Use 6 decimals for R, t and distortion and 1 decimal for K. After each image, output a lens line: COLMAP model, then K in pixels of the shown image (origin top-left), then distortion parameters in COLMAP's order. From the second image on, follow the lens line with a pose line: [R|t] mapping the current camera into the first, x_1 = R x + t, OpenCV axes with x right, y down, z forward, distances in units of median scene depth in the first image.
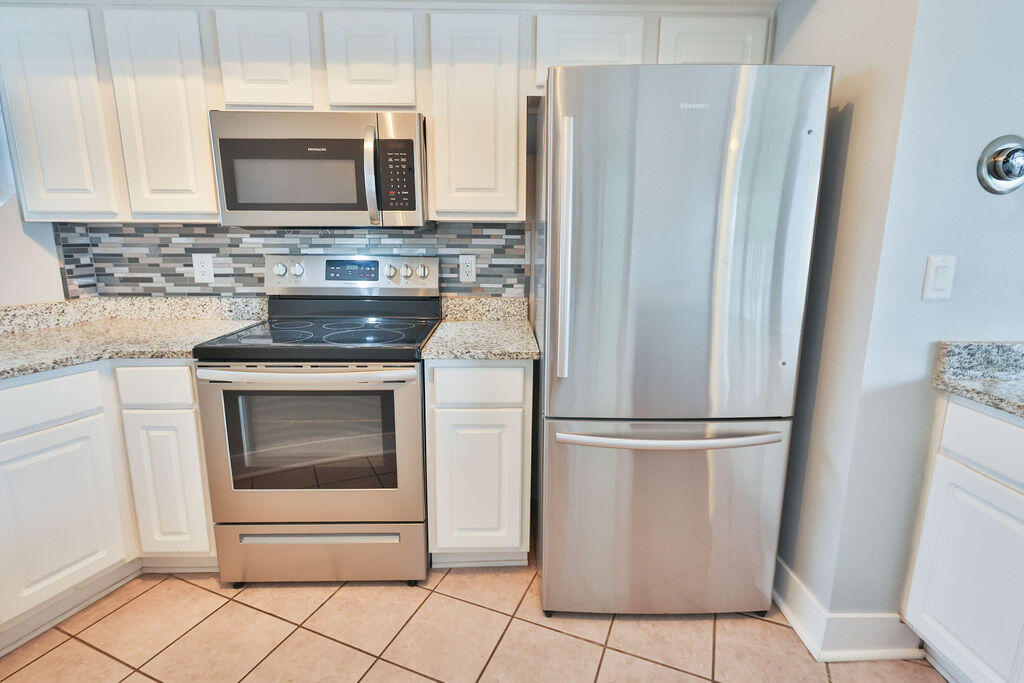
lens RADIAL K [[497.8, 0, 512.9], [0, 497.8, 337.3], [0, 0, 1]] dist [0.000689, 0.000679]
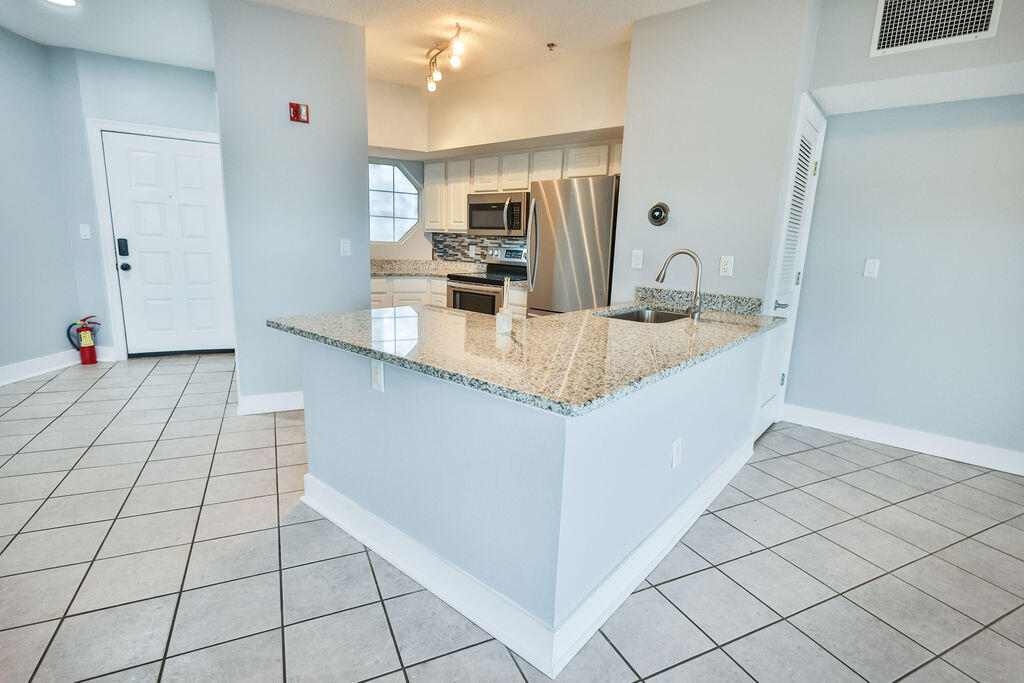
lens RADIAL K [[503.7, 0, 518.0], [0, 503.7, 345.2], [0, 0, 1]] dist [0.000758, -0.000072]
pose [[0.746012, 0.157171, -0.647119, 1.379930], [-0.163480, 0.985236, 0.050829, 0.175778], [0.645554, 0.067872, 0.760692, -0.818947]]
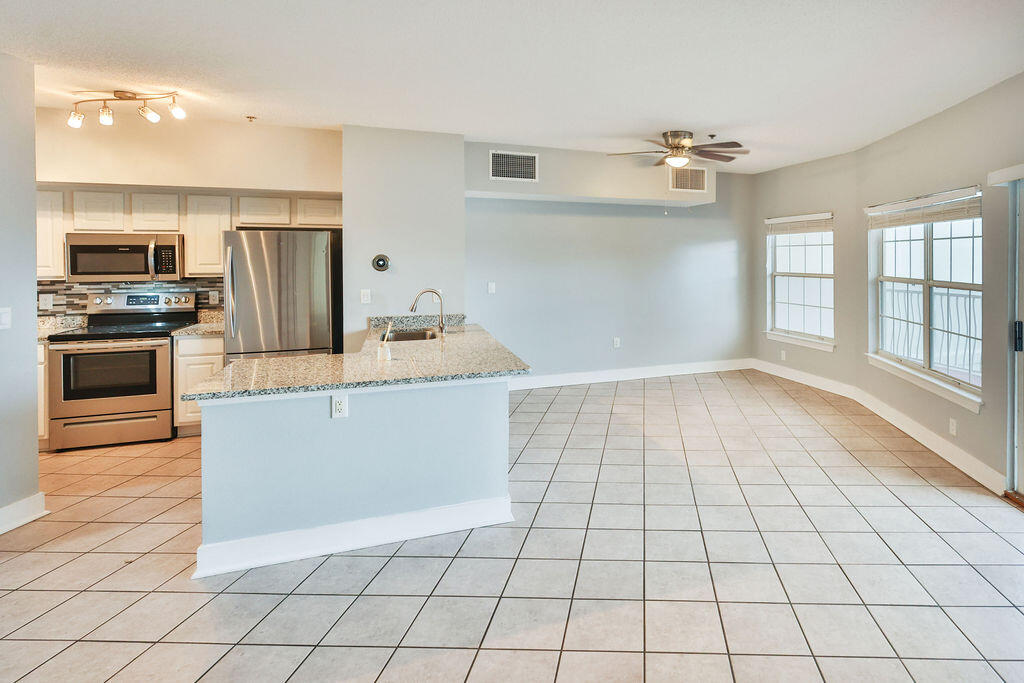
lens RADIAL K [[542.2, 0, 624.7], [0, 542.2, 264.7], [0, 0, 1]] dist [0.002682, 0.000846]
pose [[0.936627, -0.009288, 0.350205, 0.788371], [0.072353, 0.983225, -0.167432, 0.251089], [-0.342775, 0.182160, 0.921587, -1.852949]]
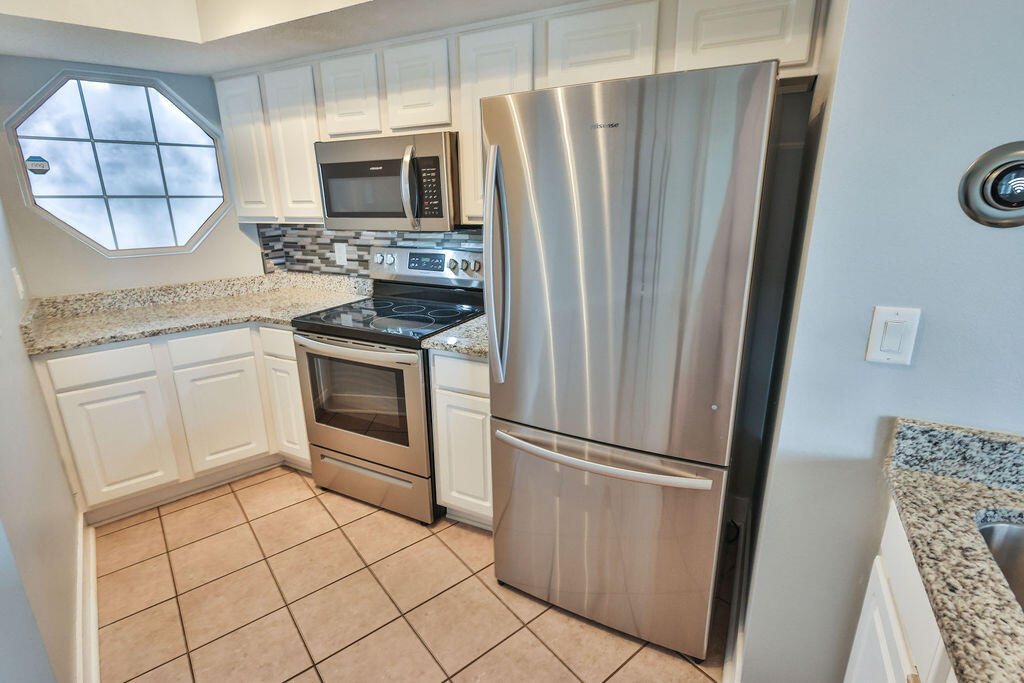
lens RADIAL K [[501.3, 0, 509.3], [0, 501.3, 344.4], [0, 0, 1]] dist [0.001275, 0.001133]
pose [[0.874072, 0.124018, -0.469699, 0.465968], [-0.078032, 0.990153, 0.116227, -0.098988], [0.479488, -0.064939, 0.875142, 0.032455]]
